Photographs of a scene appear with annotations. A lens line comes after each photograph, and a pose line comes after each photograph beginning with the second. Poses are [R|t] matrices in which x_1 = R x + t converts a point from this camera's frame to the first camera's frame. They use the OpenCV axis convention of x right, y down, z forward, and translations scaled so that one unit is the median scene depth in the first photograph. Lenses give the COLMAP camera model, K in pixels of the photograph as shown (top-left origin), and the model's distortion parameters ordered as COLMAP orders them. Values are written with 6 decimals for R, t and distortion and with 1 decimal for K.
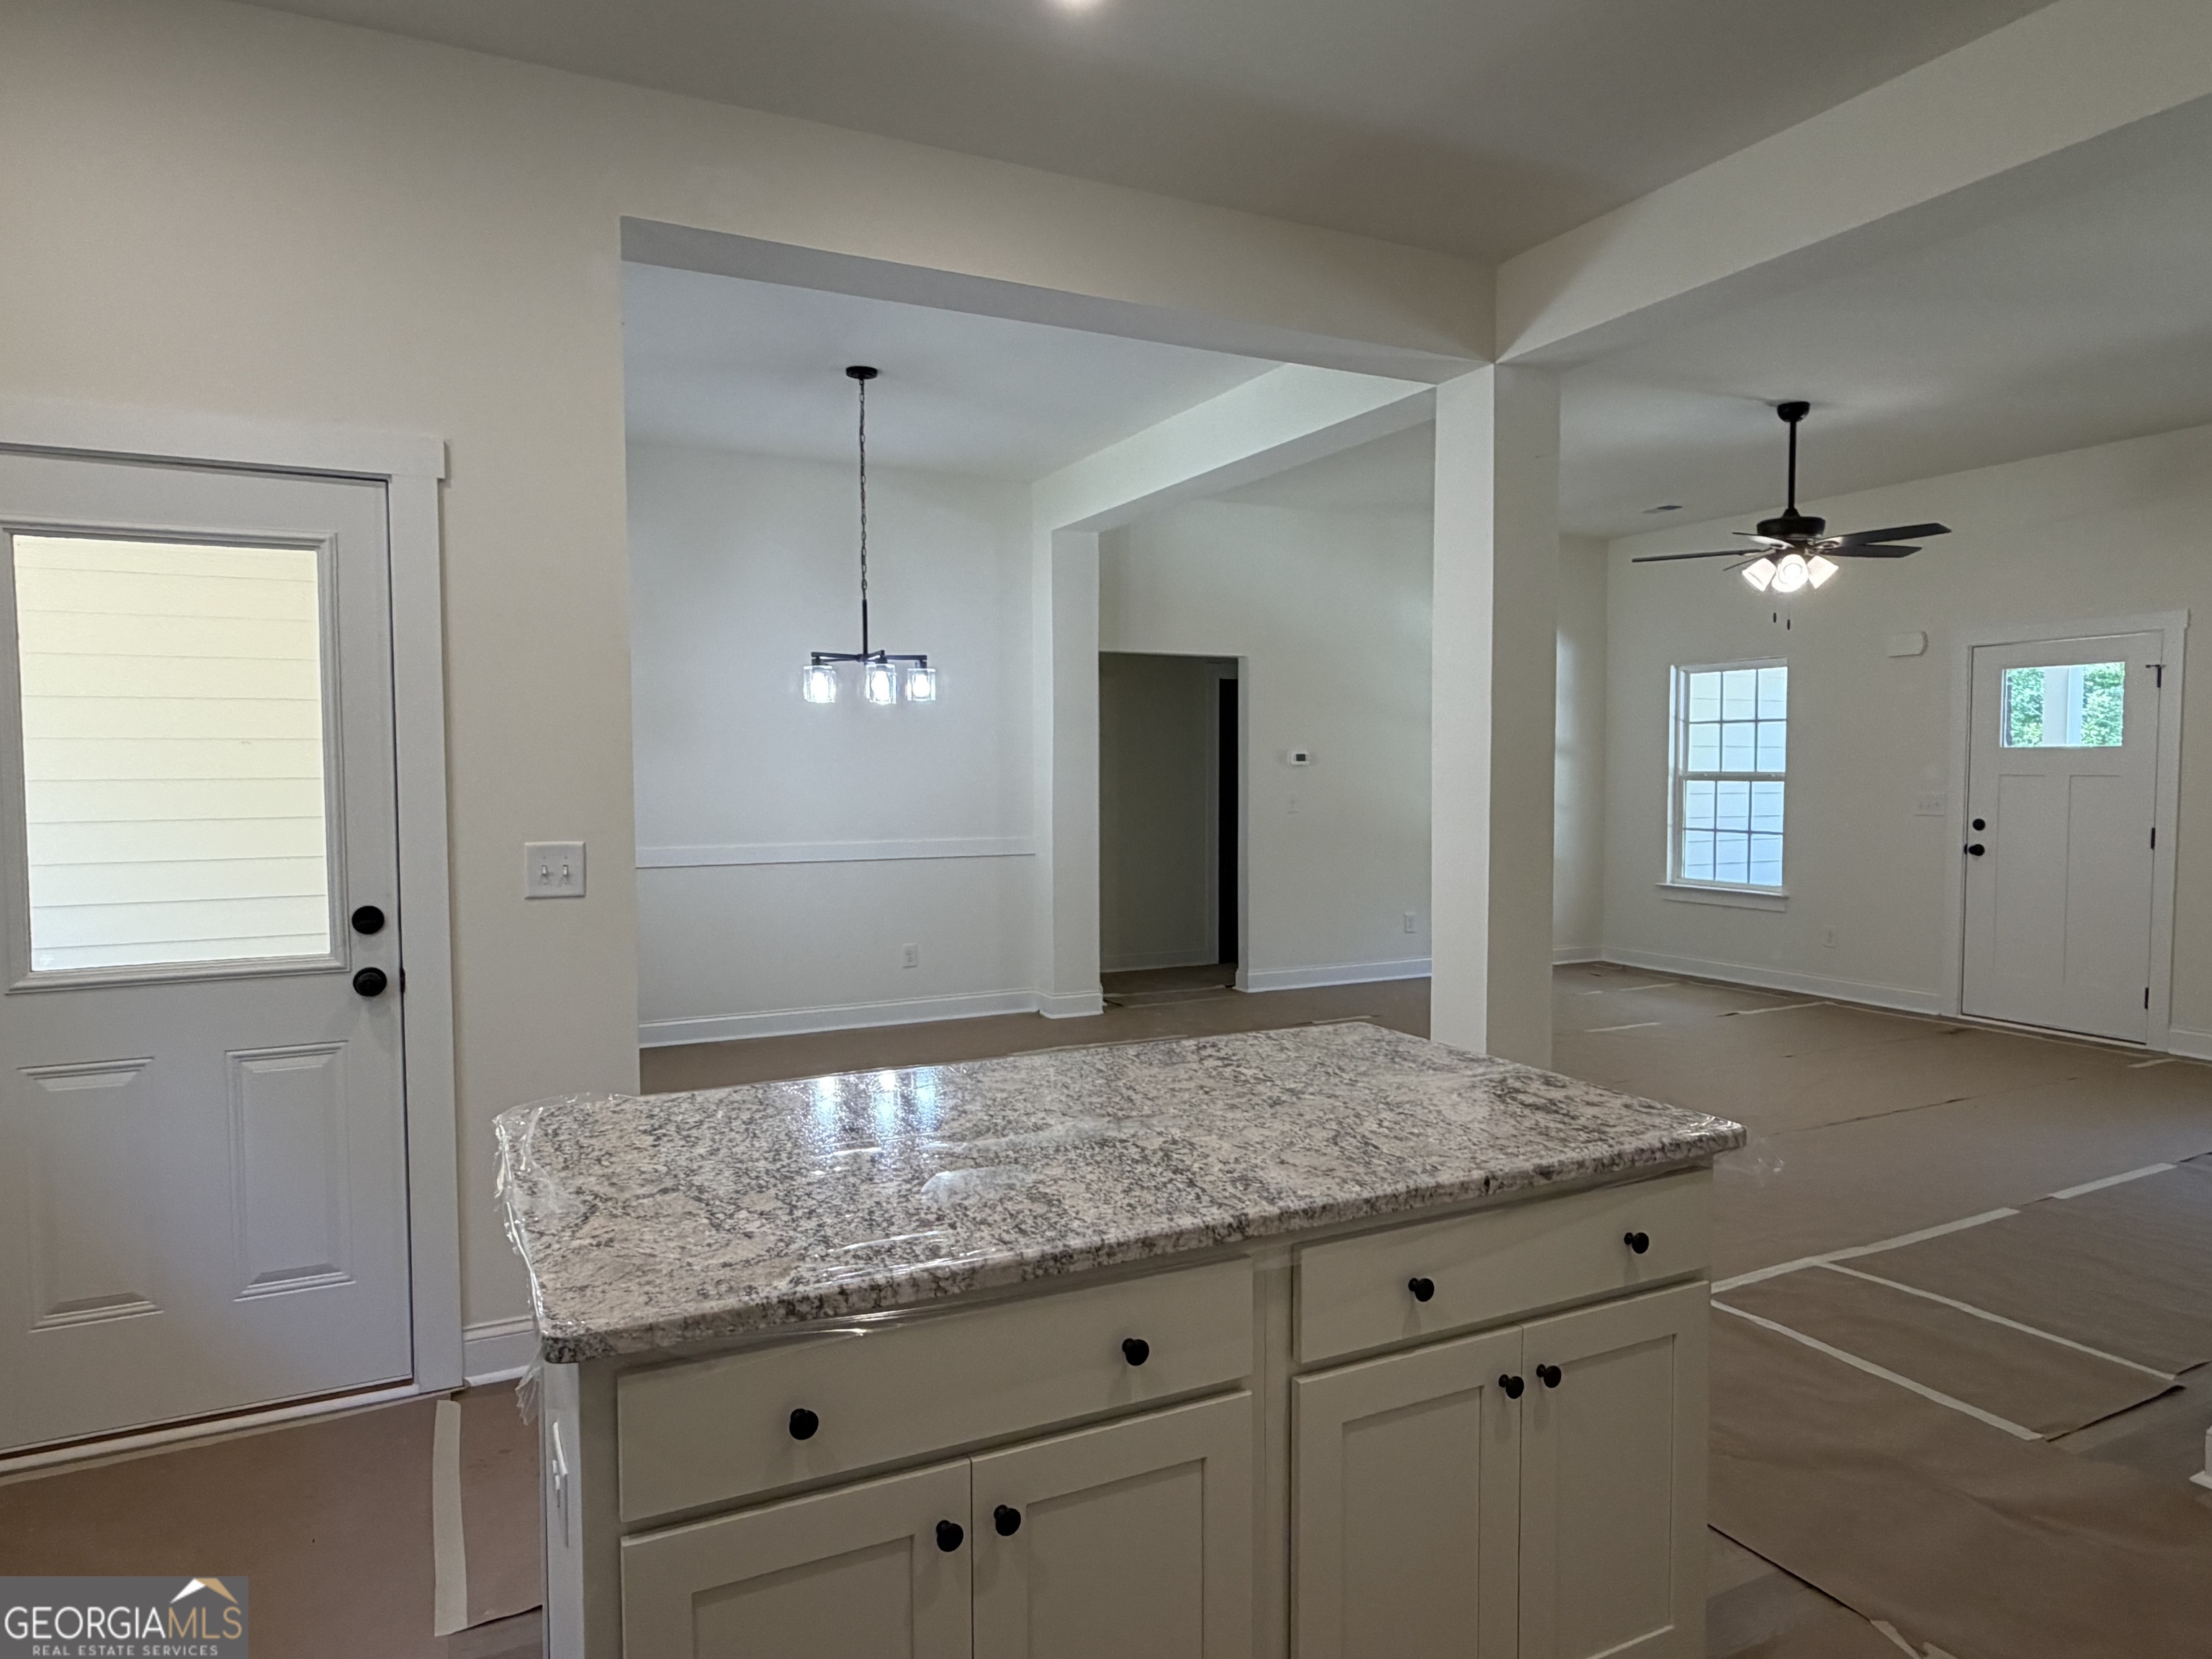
lens RADIAL K [[1351.0, 0, 1109.6], [0, 1351.0, 825.5], [0, 0, 1]] dist [0.001746, 0.000450]
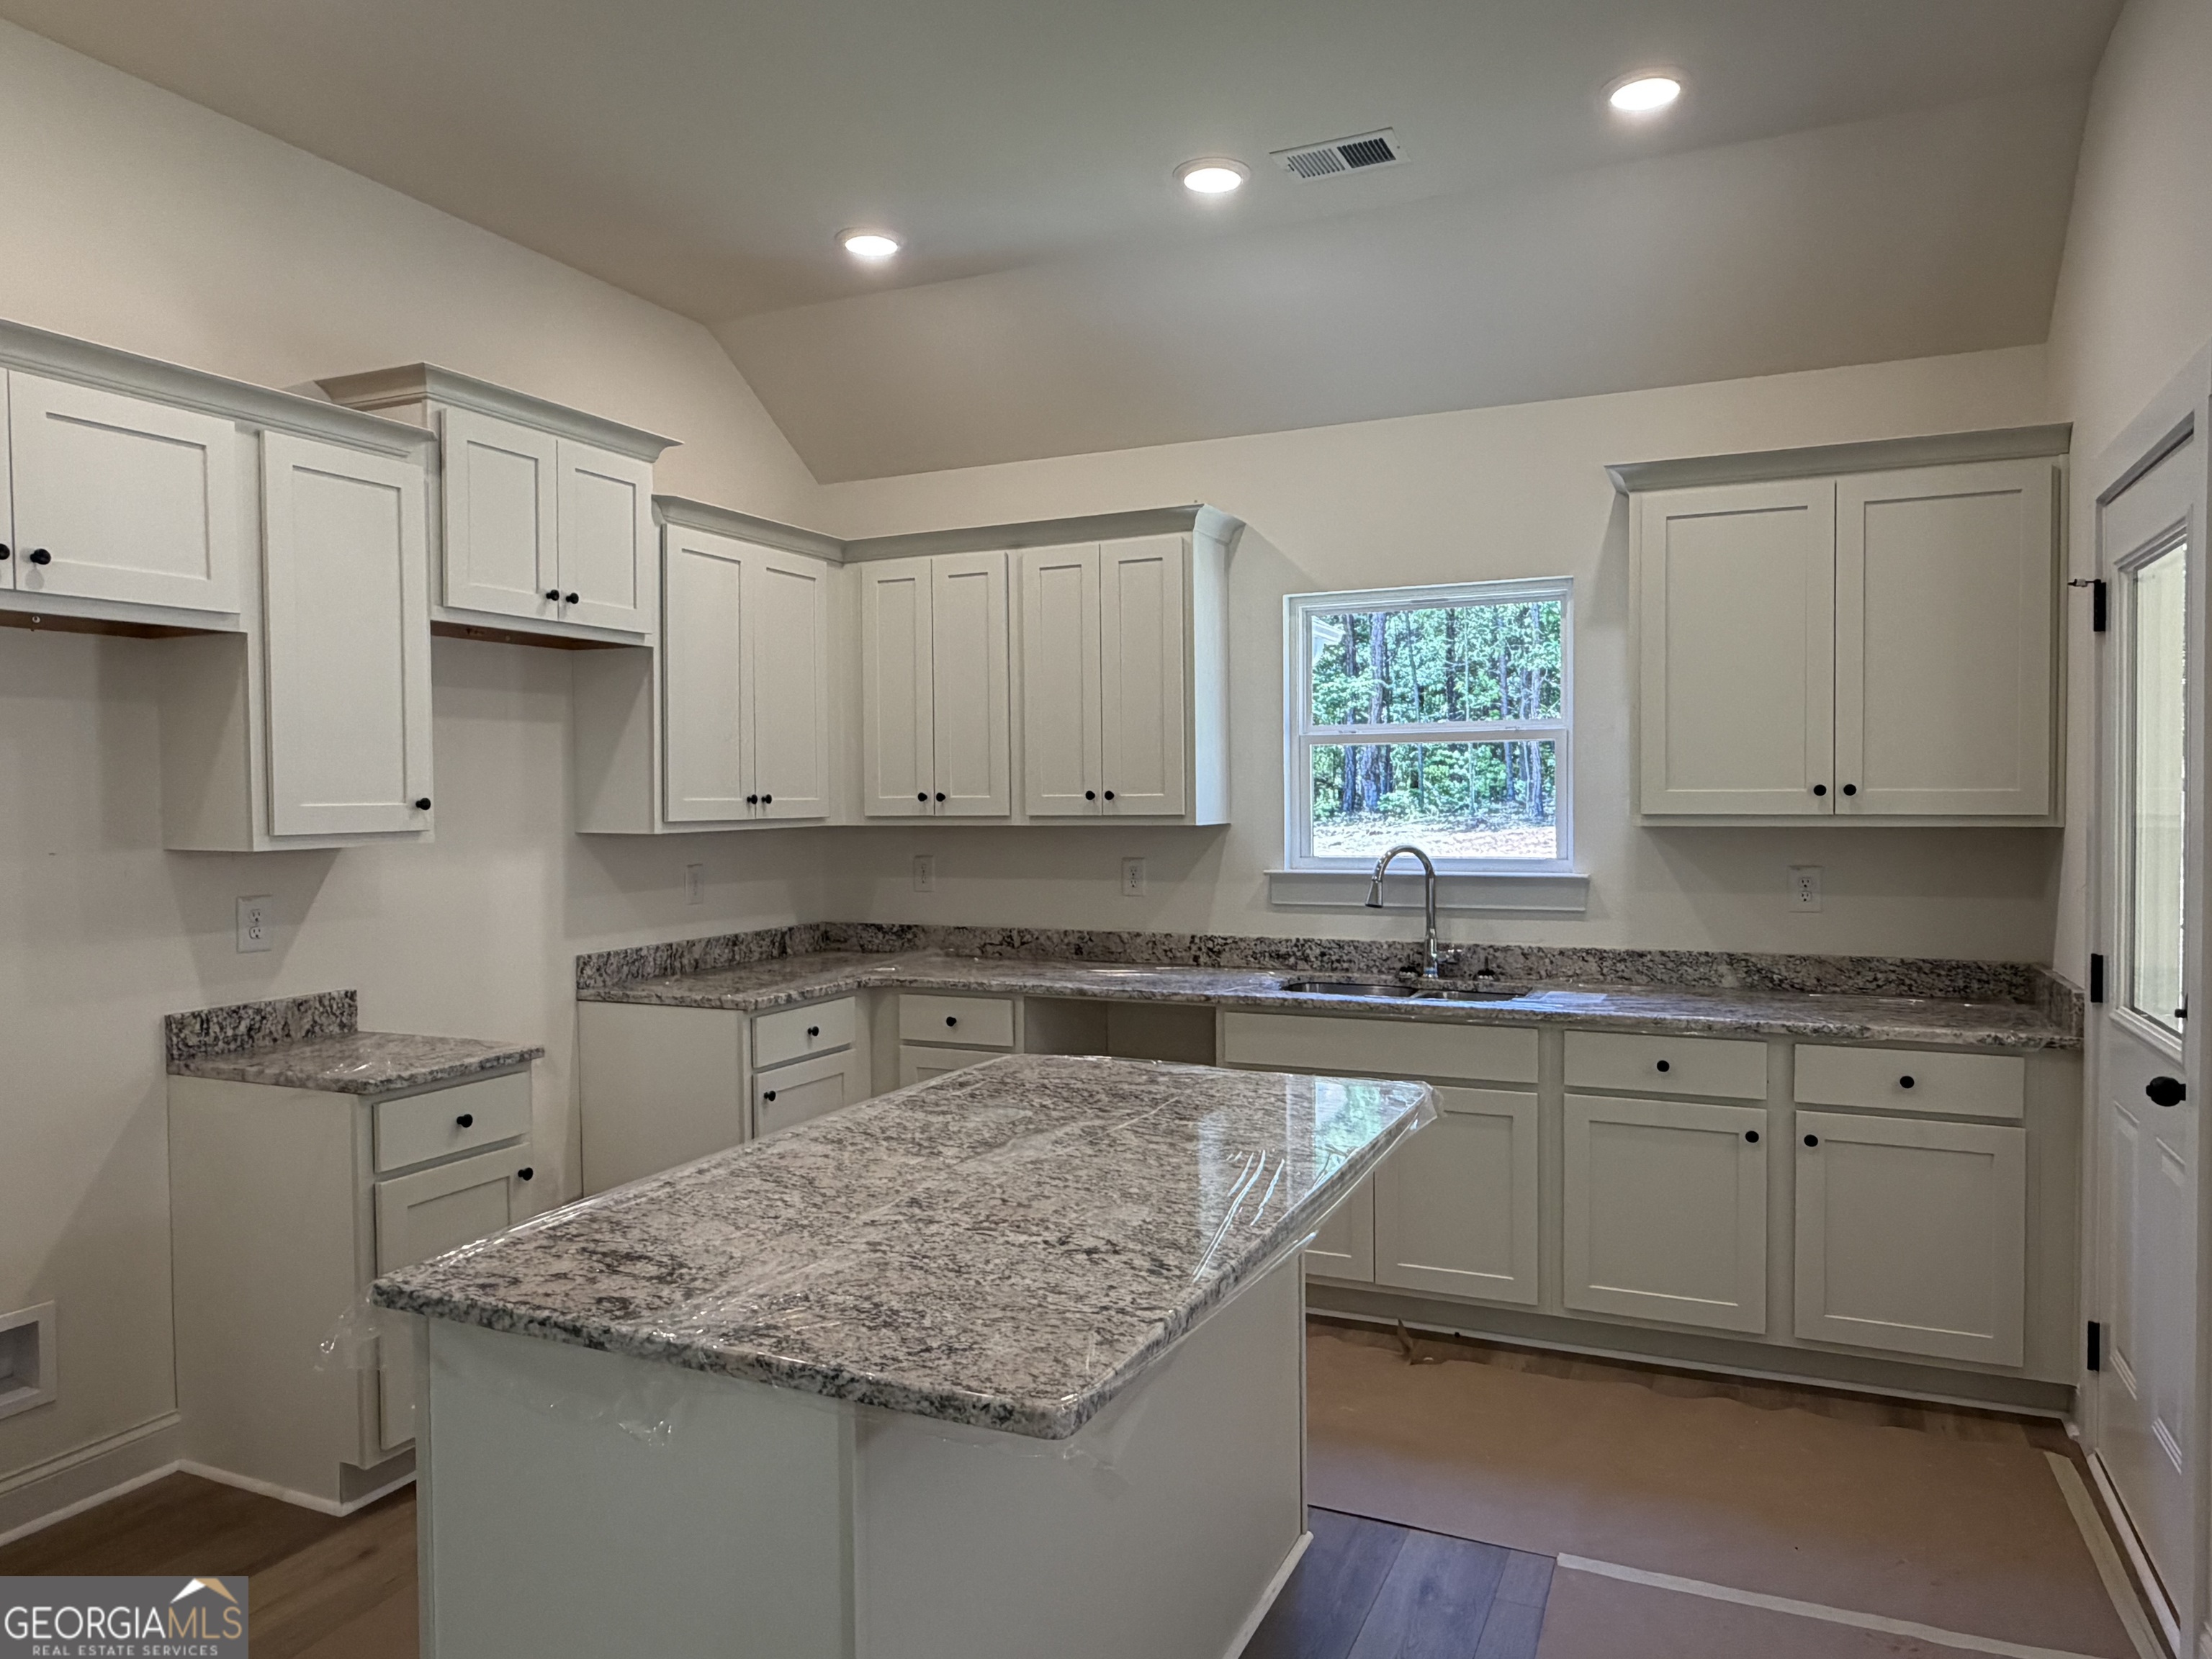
lens RADIAL K [[1470.3, 0, 1101.9], [0, 1470.3, 822.0], [0, 0, 1]] dist [0.000857, 0.000570]
pose [[-0.779744, 0.023940, -0.625641, 0.209734], [-0.015260, 0.998245, 0.057216, -0.035020], [0.625913, 0.054161, -0.778010, 0.605238]]
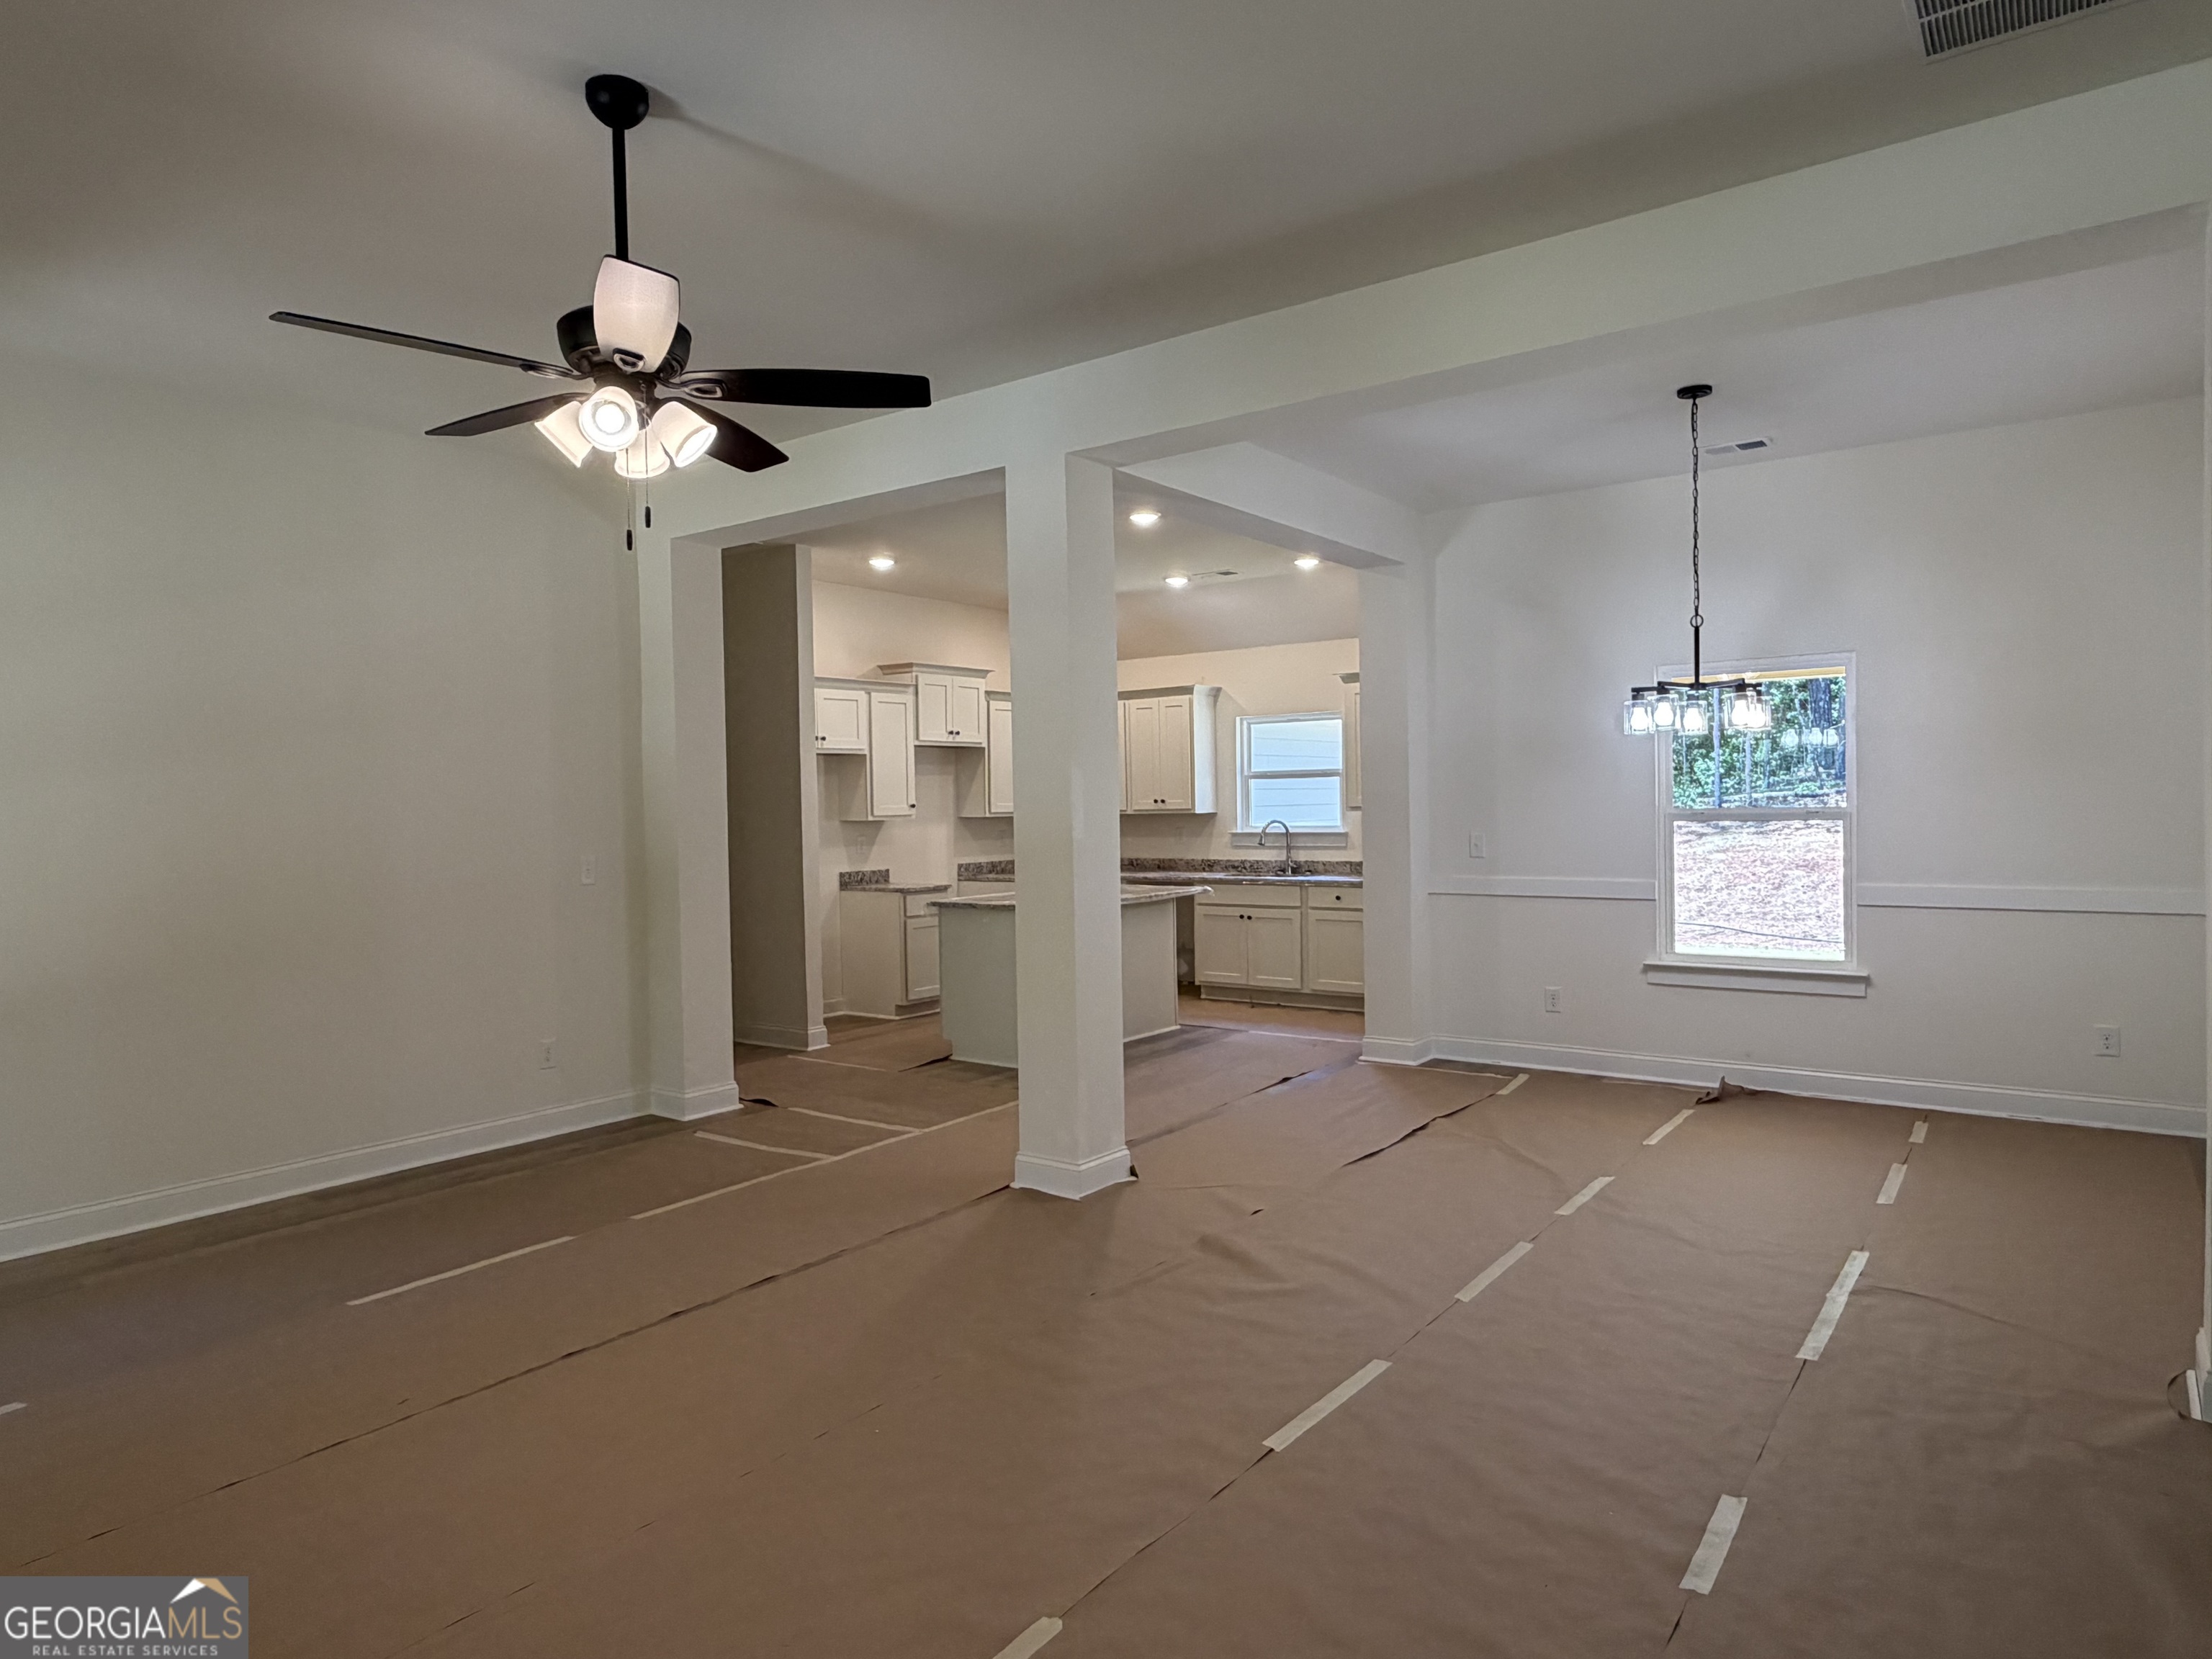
lens RADIAL K [[1348.8, 0, 1101.9], [0, 1348.8, 830.4], [0, 0, 1]] dist [0.000423, 0.001097]
pose [[-0.893978, 0.029180, -0.447159, 0.559668], [0.001496, 0.998066, 0.062139, -0.073923], [0.448108, 0.054881, -0.892293, 1.489607]]
